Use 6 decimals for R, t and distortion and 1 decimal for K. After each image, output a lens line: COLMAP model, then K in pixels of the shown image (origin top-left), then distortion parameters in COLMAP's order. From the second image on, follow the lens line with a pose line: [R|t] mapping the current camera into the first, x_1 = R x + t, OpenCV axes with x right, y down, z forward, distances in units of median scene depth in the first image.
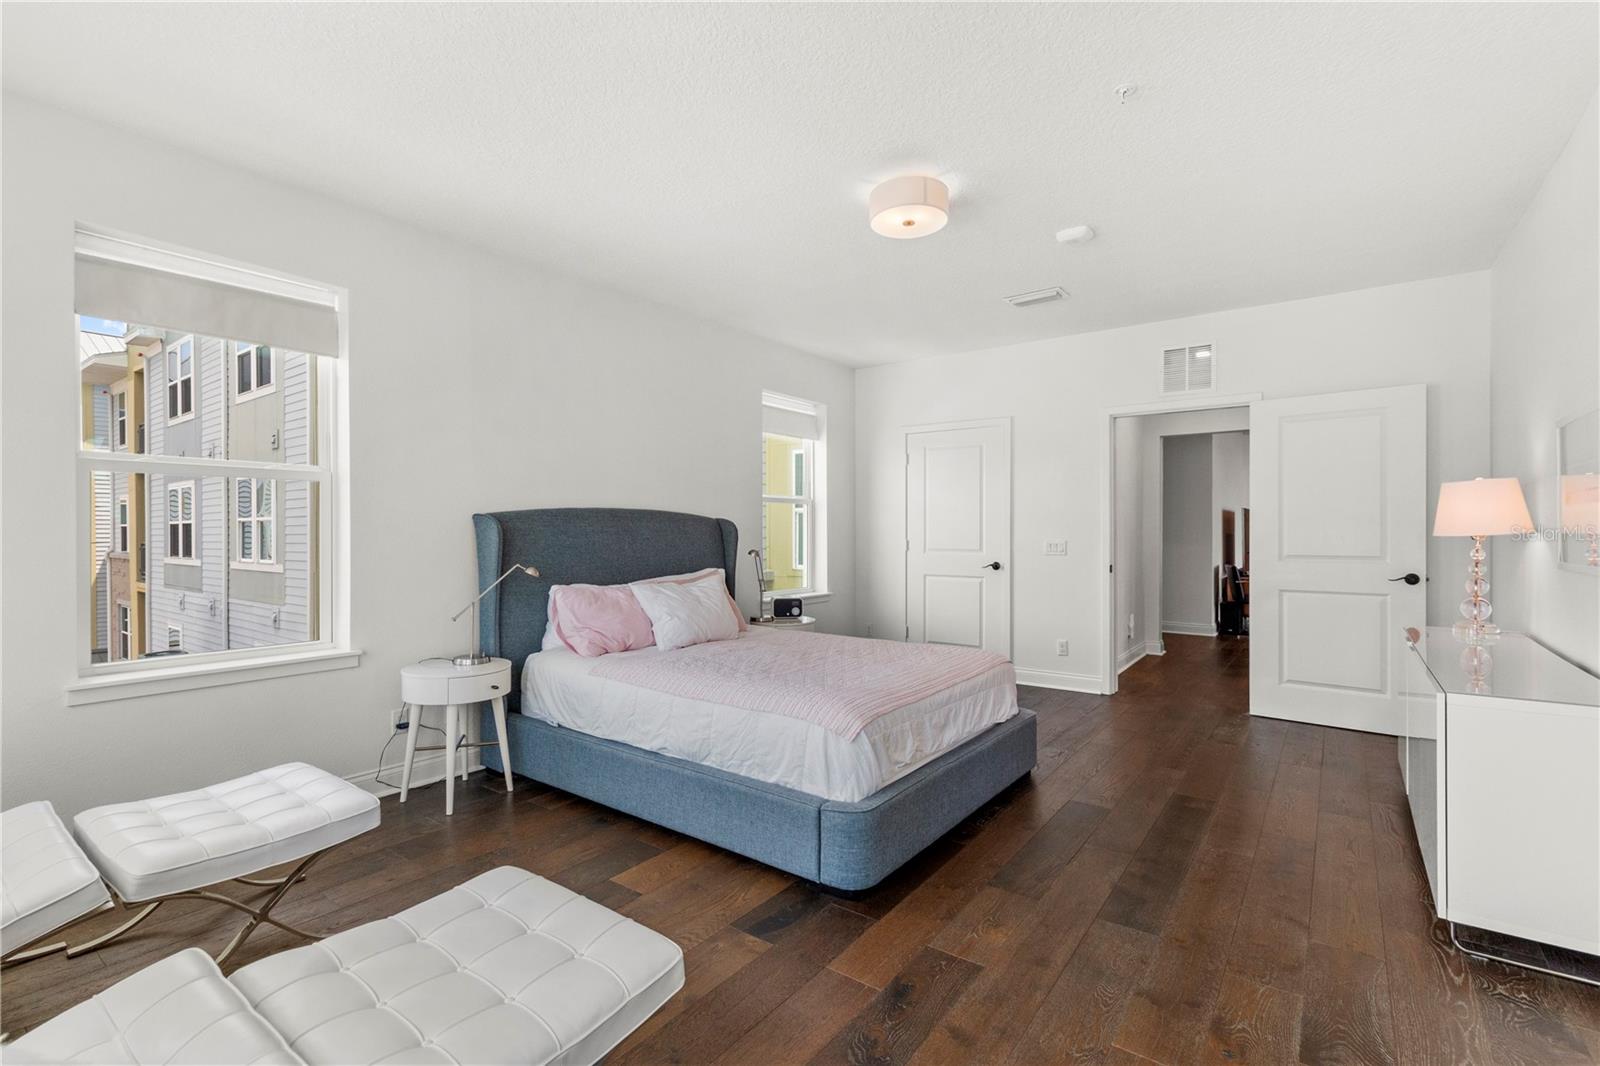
lens RADIAL K [[723.7, 0, 794.9], [0, 723.7, 535.3], [0, 0, 1]] dist [0.003224, -0.001074]
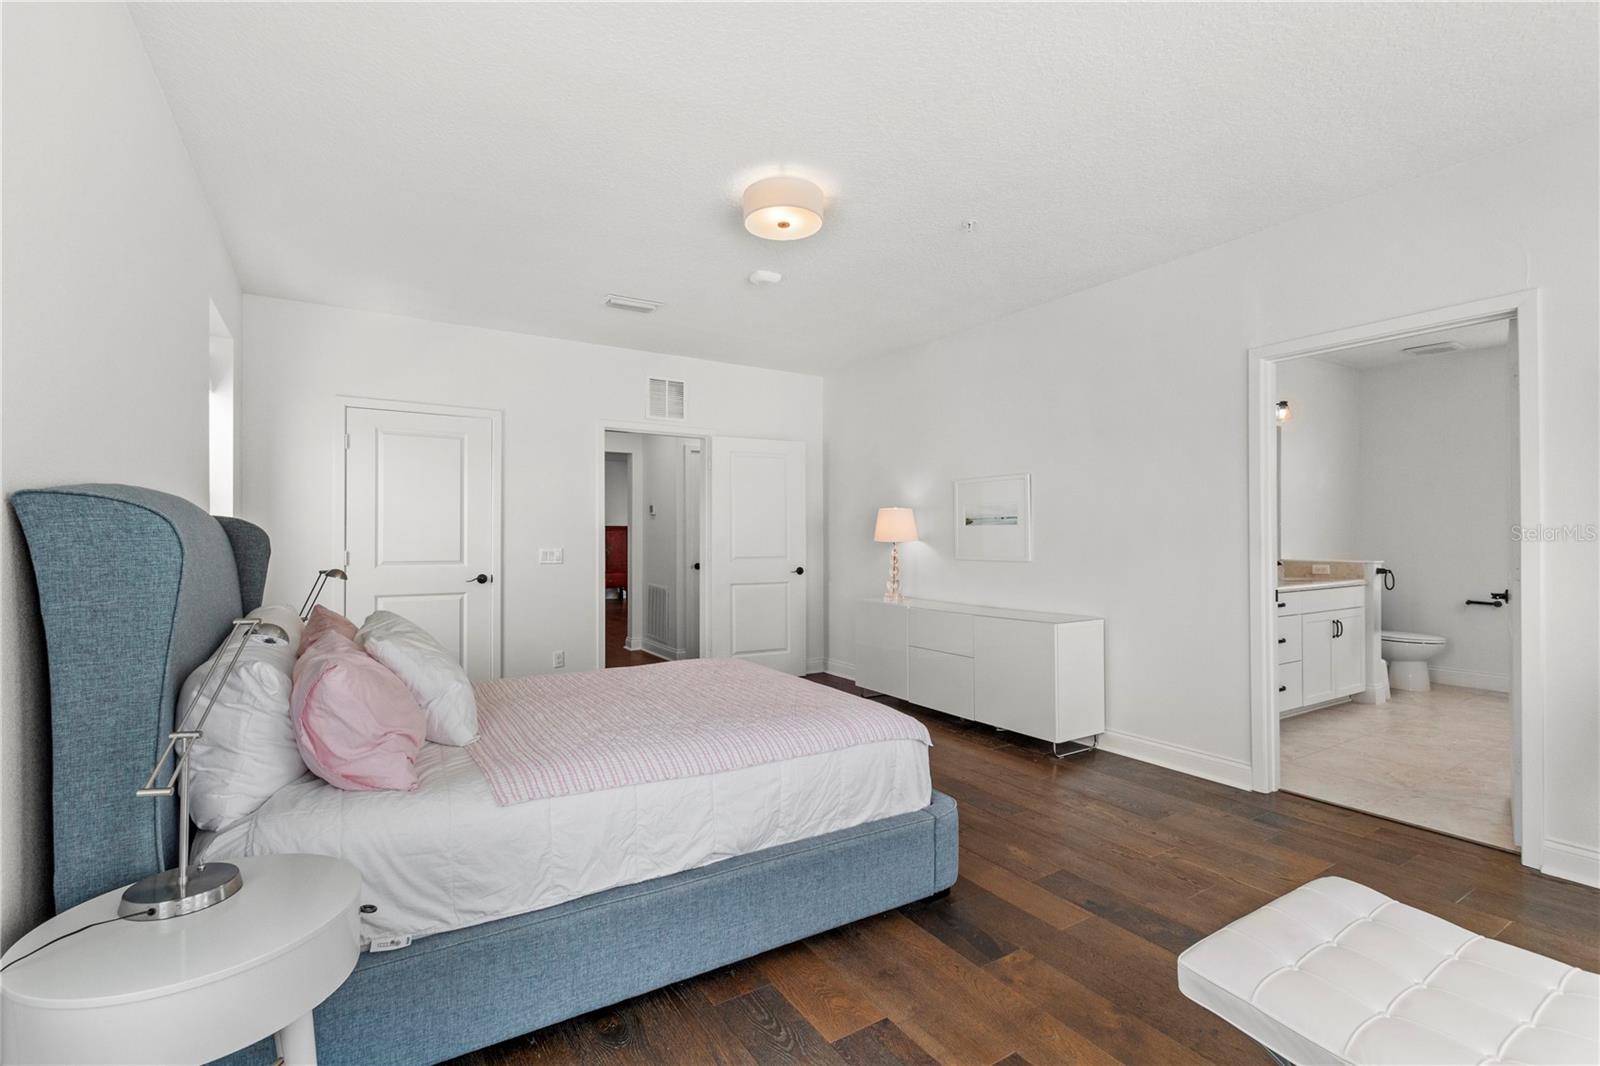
lens RADIAL K [[723.7, 0, 794.9], [0, 723.7, 535.3], [0, 0, 1]] dist [0.003224, -0.001074]
pose [[0.360194, 0.004389, 0.932867, -0.757070], [0.005398, 0.999962, -0.006789, -0.004078], [-0.932862, 0.007481, 0.360157, 0.644183]]
